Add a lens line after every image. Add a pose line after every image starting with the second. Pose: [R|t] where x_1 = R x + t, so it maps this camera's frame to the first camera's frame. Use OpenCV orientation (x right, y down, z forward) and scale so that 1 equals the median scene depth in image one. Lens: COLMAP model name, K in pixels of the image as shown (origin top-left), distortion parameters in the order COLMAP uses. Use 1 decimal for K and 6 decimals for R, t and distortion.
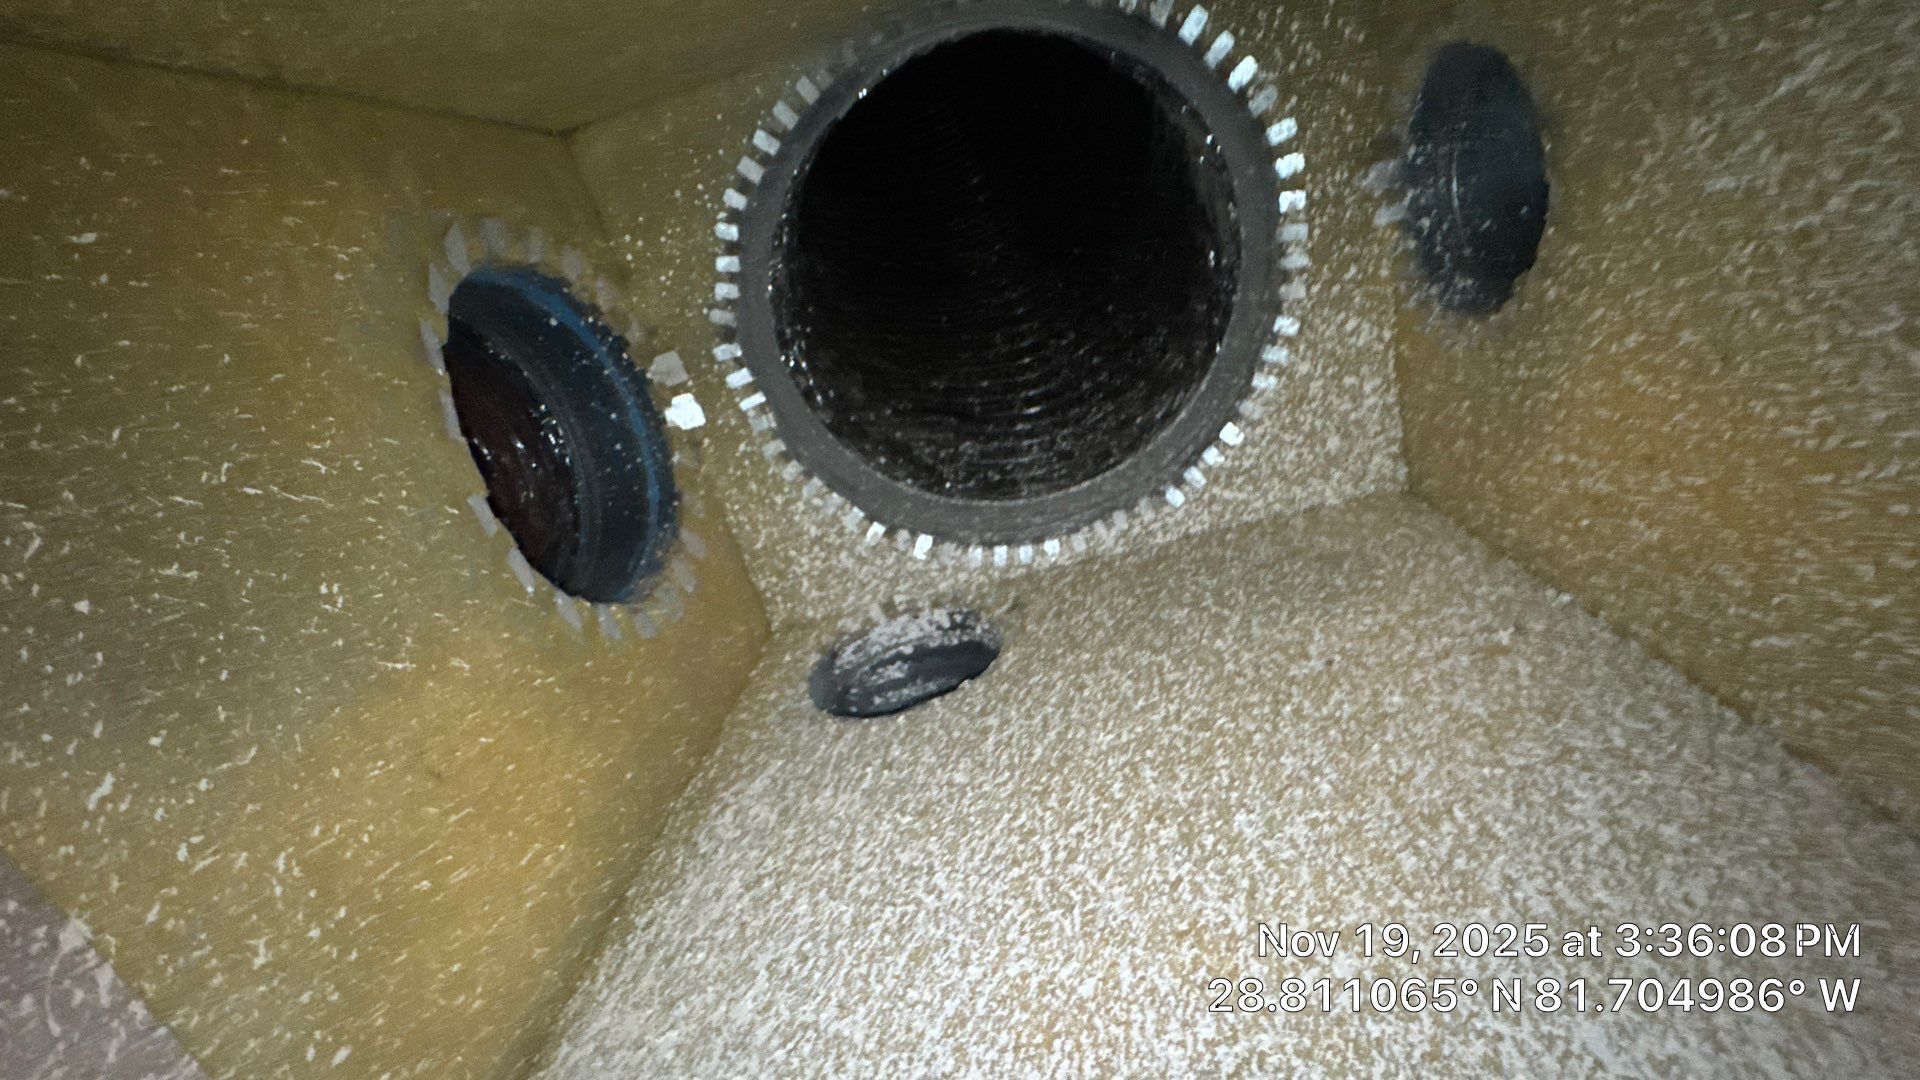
lens RADIAL K [[776.8, 0, 961.4], [0, 776.8, 541.0], [0, 0, 1]] dist [-0.003818, 0.001249]
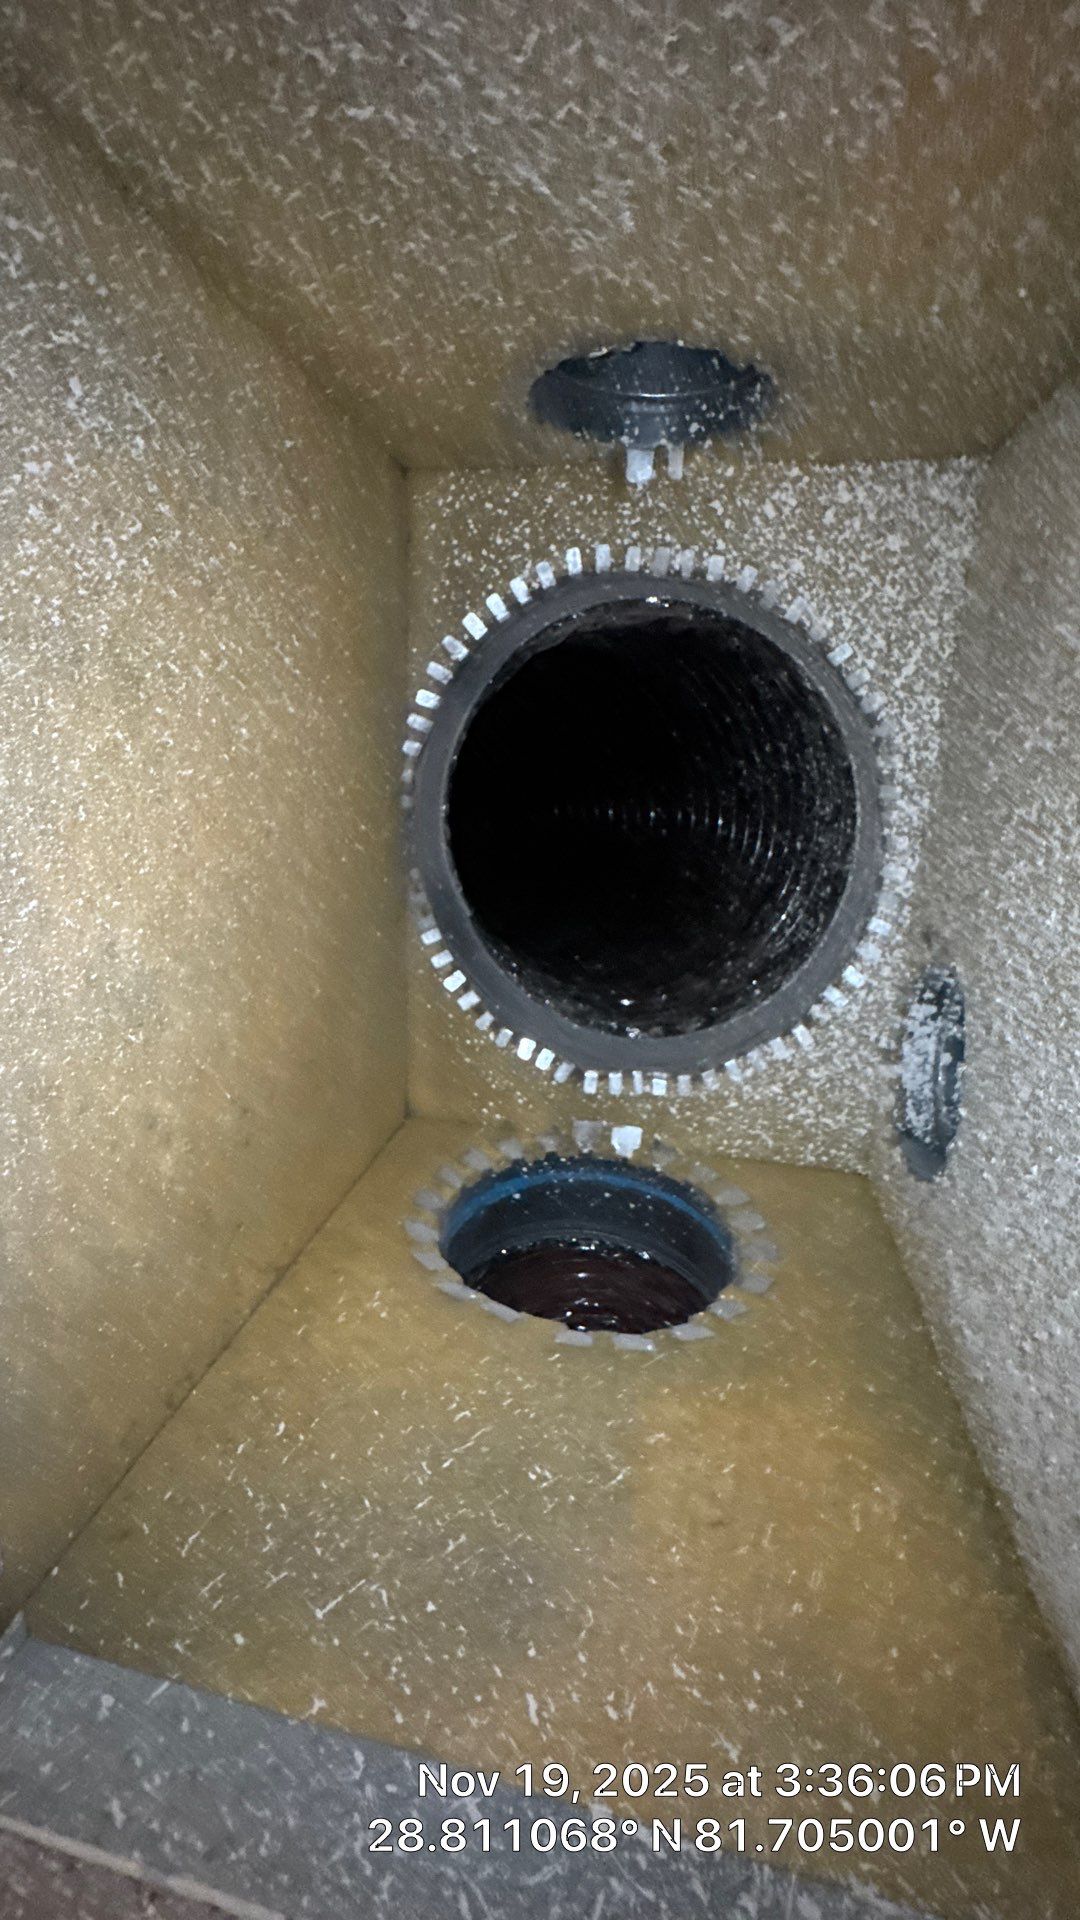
lens RADIAL K [[776.8, 0, 538.9], [0, 776.8, 958.2], [0, 0, 1]] dist [-0.003818, 0.001249]
pose [[0.313025, -0.915575, -0.252464, 0.163322], [0.789668, 0.398592, -0.466422, 0.195210], [0.527674, -0.053361, 0.847769, -0.010381]]
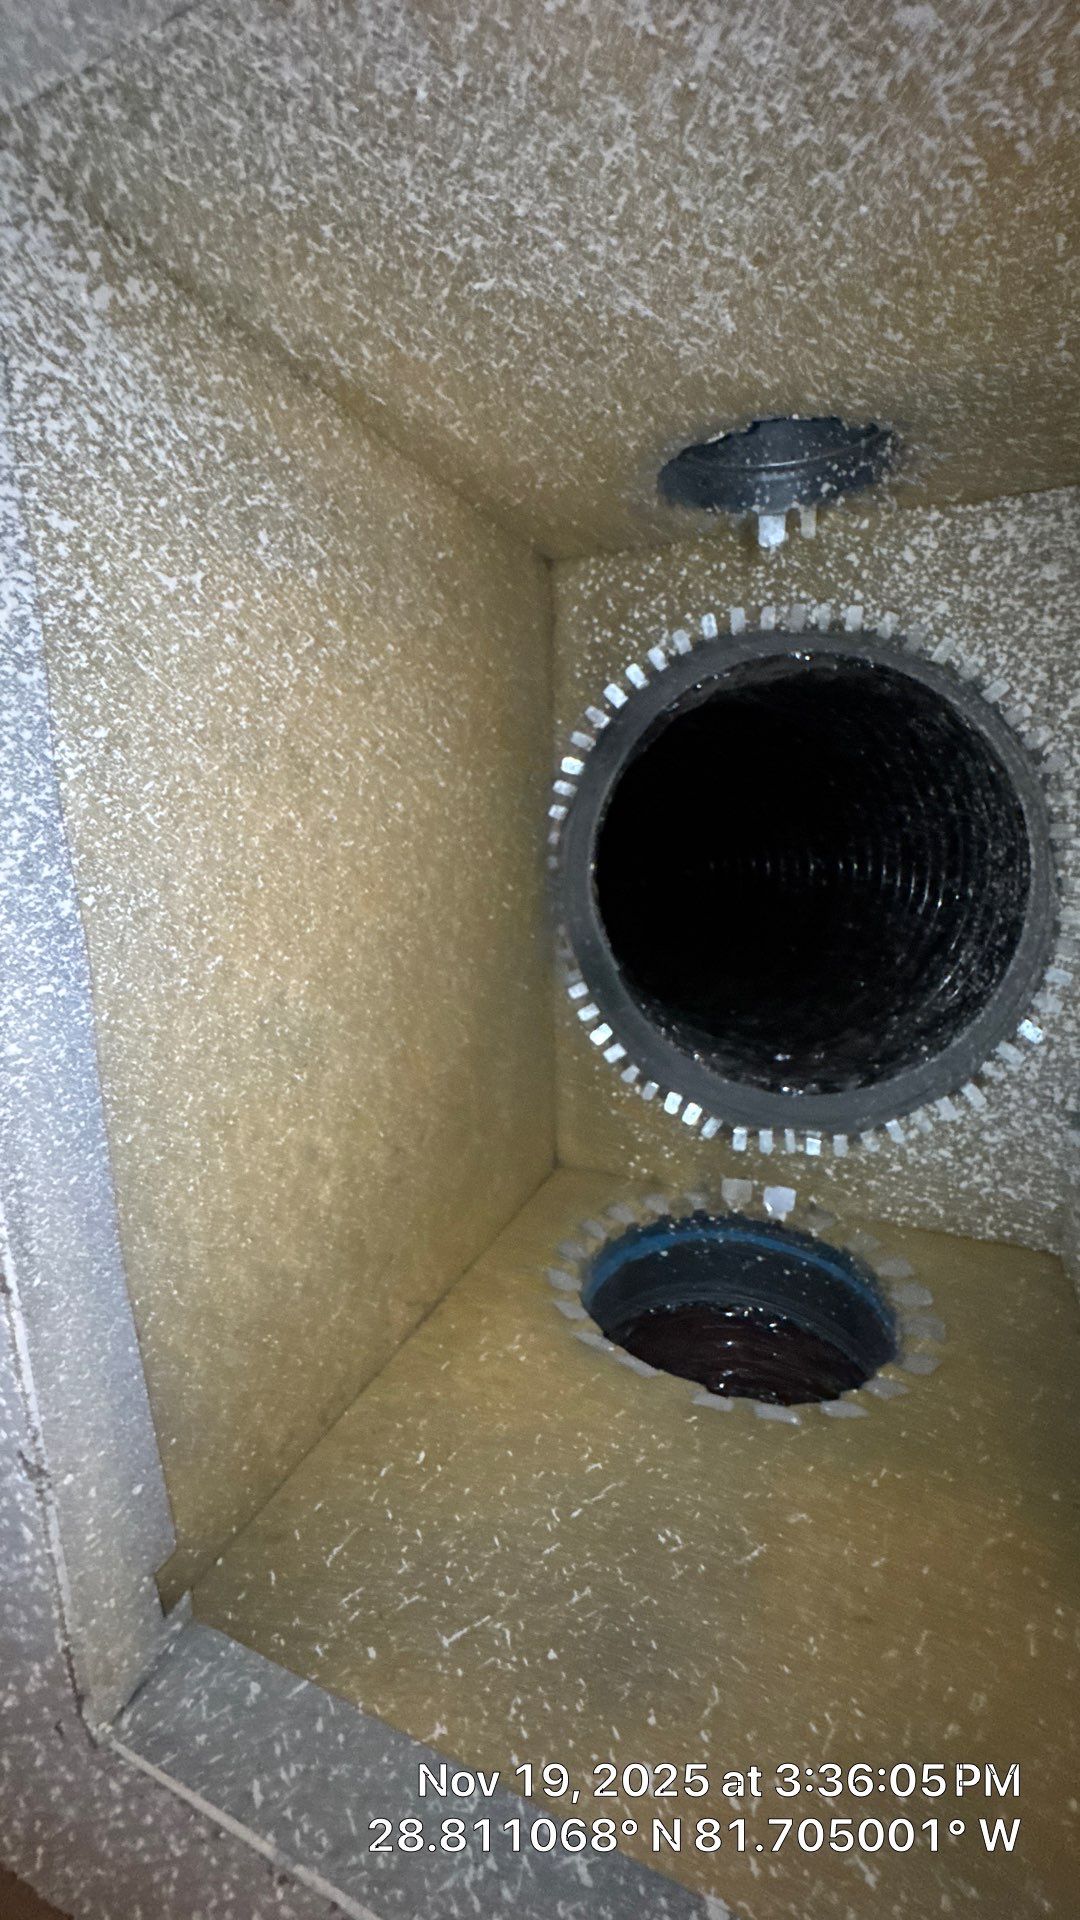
lens RADIAL K [[776.8, 0, 538.8], [0, 776.8, 958.2], [0, 0, 1]] dist [-0.003818, 0.001249]
pose [[0.253473, -0.936110, -0.243824, 0.175604], [0.670204, 0.351701, -0.653554, 0.248690], [0.697552, 0.002246, 0.716531, -0.011364]]
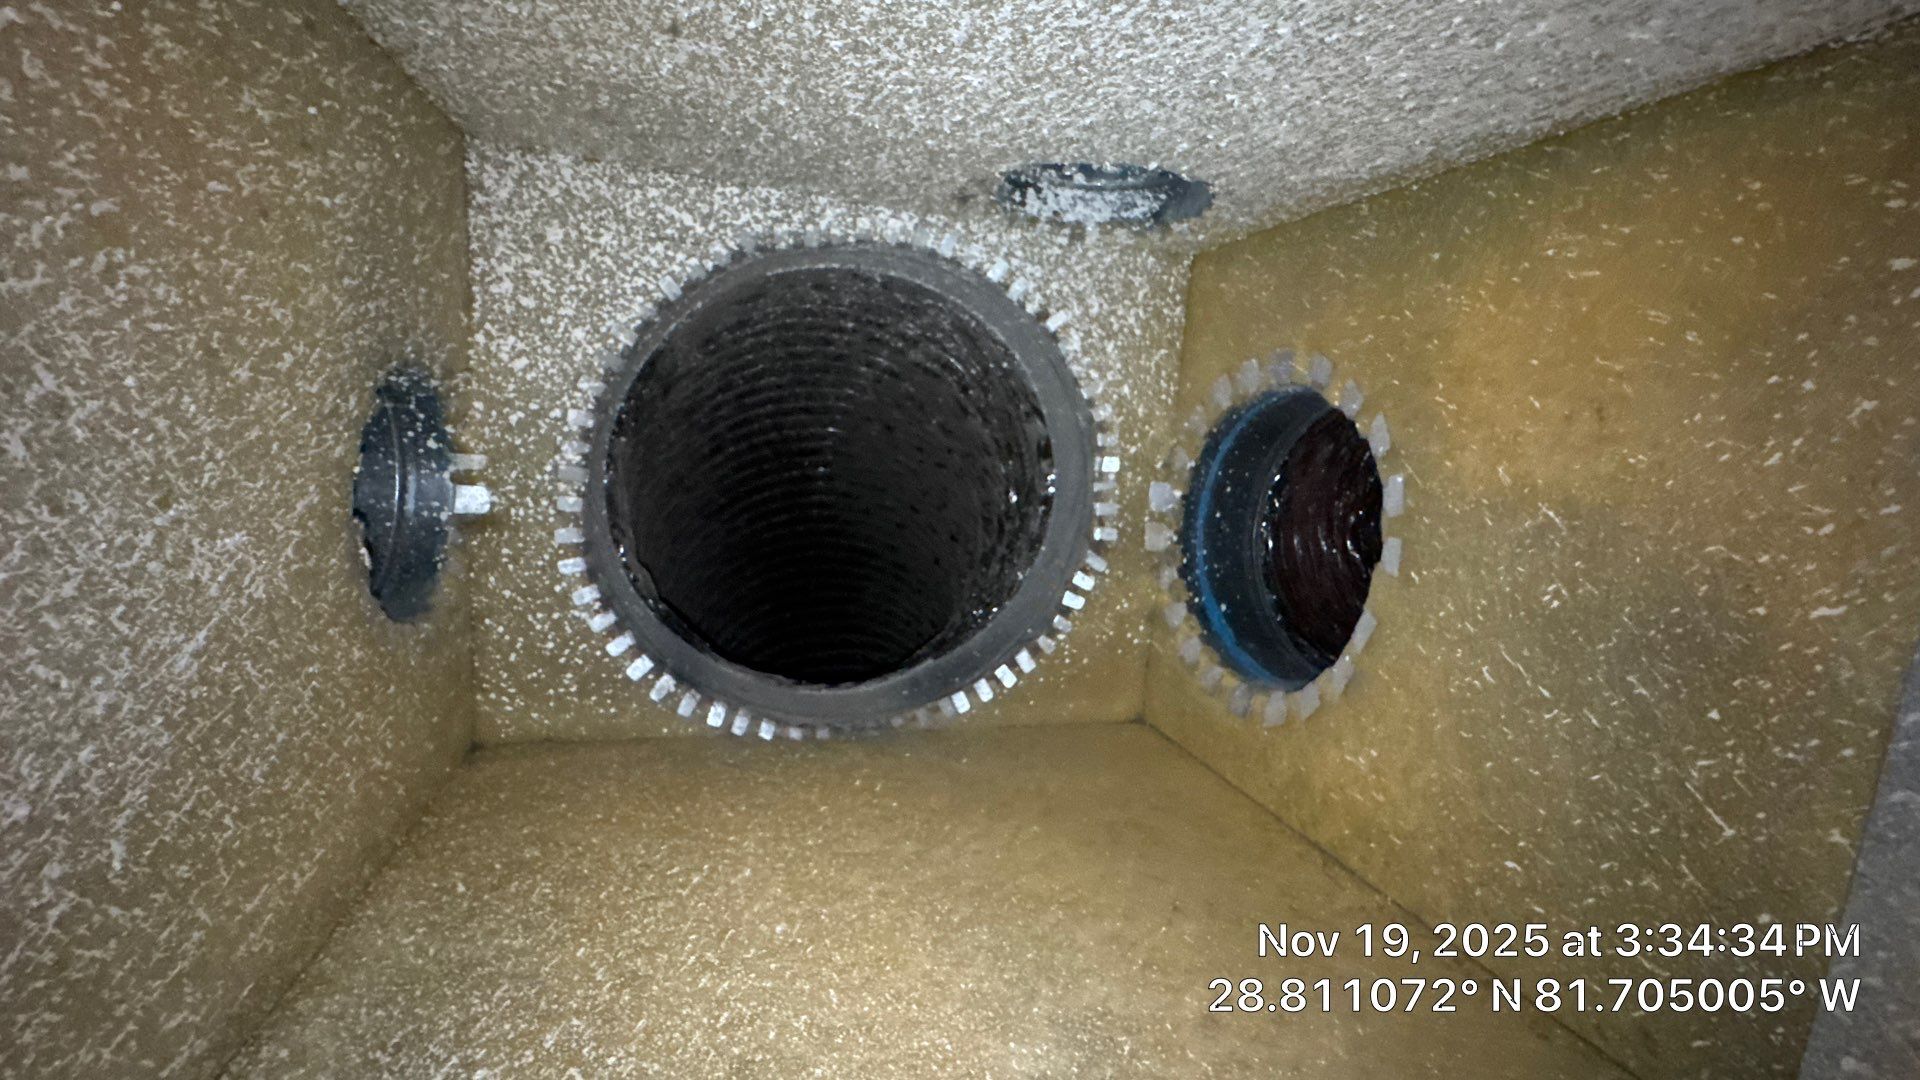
lens RADIAL K [[776.8, 0, 958.9], [0, 776.8, 541.3], [0, 0, 1]] dist [-0.003818, 0.001249]
pose [[-0.912970, -0.304278, -0.271846, 0.240477], [0.397699, -0.812546, -0.426150, 0.175151], [-0.091220, -0.497175, 0.862842, 0.048954]]
